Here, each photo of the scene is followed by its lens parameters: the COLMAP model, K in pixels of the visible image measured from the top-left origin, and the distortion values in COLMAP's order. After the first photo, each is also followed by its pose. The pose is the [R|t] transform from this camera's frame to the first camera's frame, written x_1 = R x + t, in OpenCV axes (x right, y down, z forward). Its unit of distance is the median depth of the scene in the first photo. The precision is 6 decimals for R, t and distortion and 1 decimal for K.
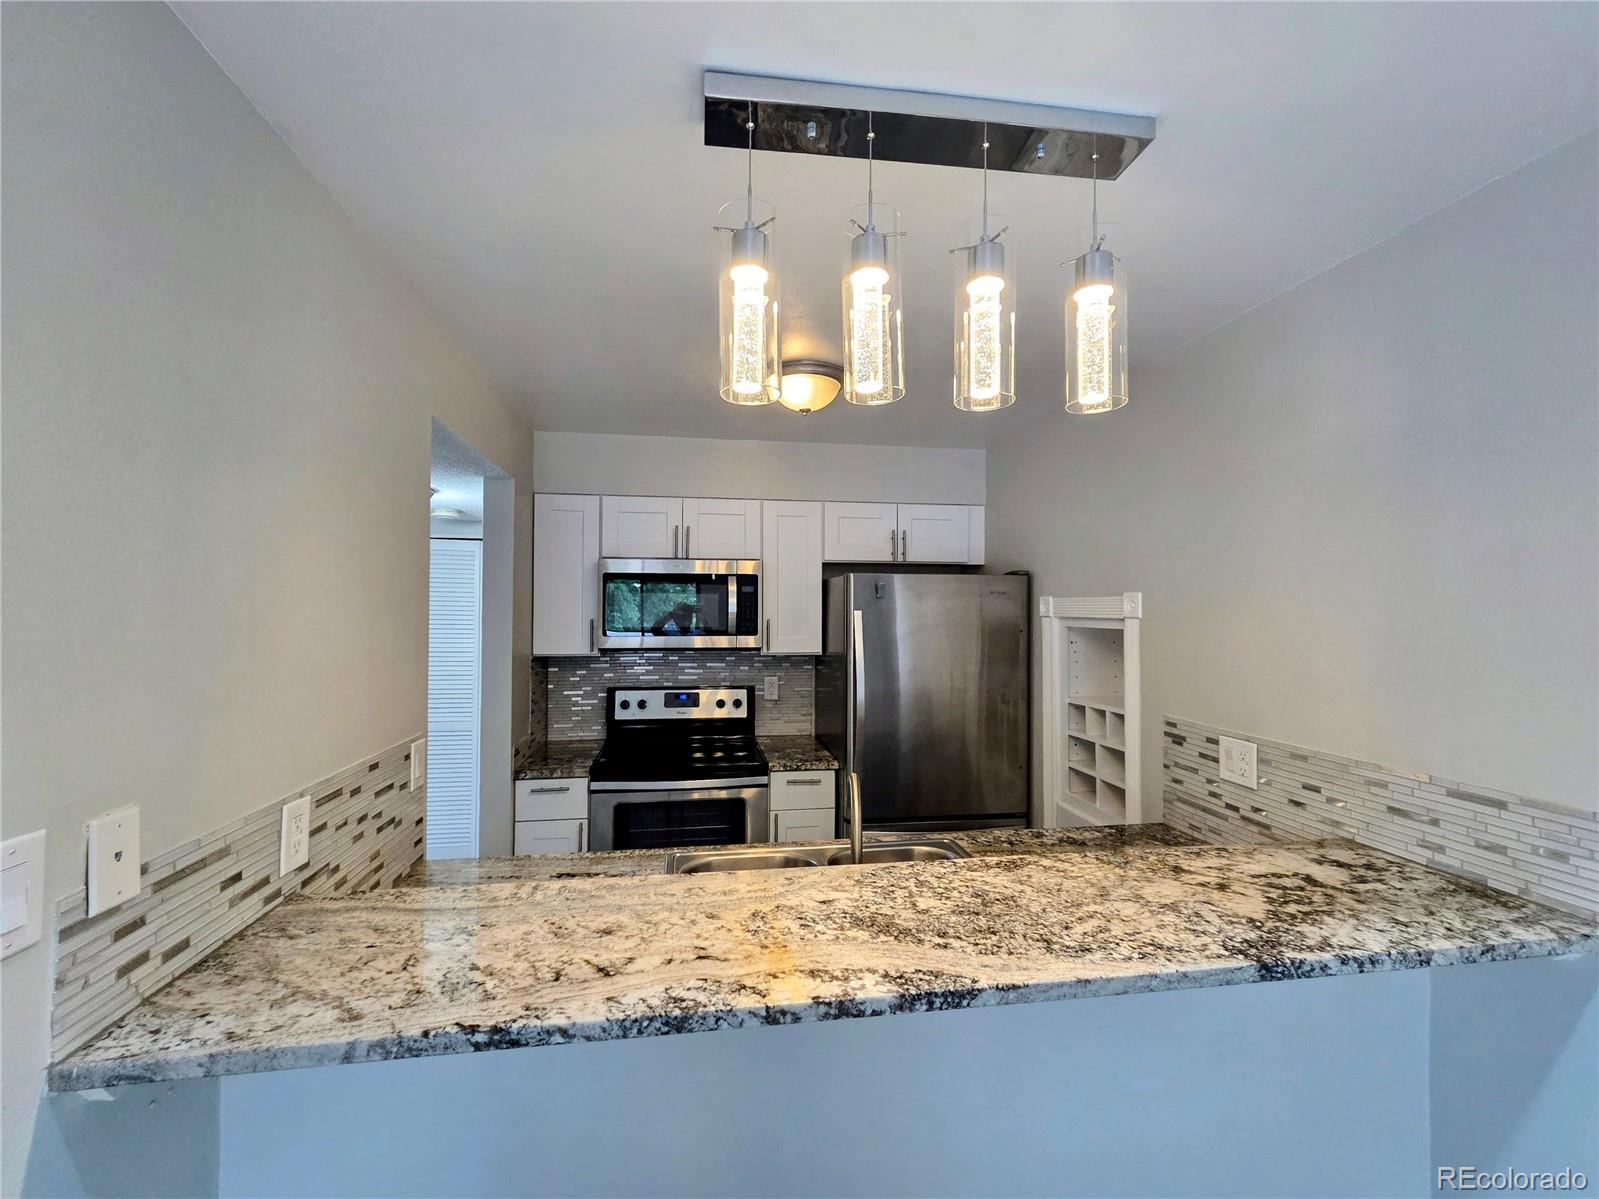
lens RADIAL K [[662.7, 0, 797.9], [0, 662.7, 600.9], [0, 0, 1]] dist [0.000215, -0.000212]
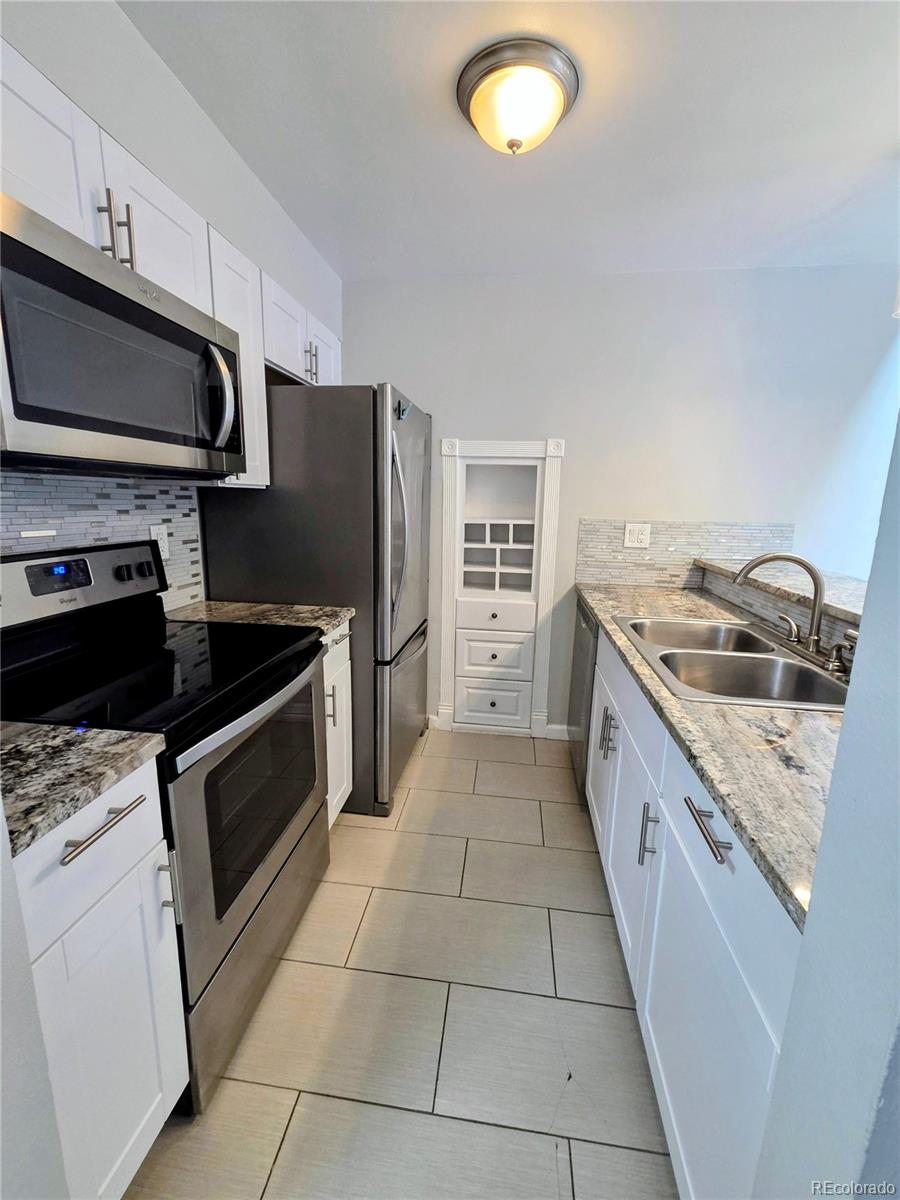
lens RADIAL K [[497.4, 0, 450.0], [0, 497.4, 600.0], [0, 0, 1]] dist [0.000215, -0.000212]
pose [[0.270559, -0.191400, 0.943485, -0.562912], [-0.030455, 0.977845, 0.207104, 0.096360], [-0.962221, -0.084768, 0.258736, 0.745784]]
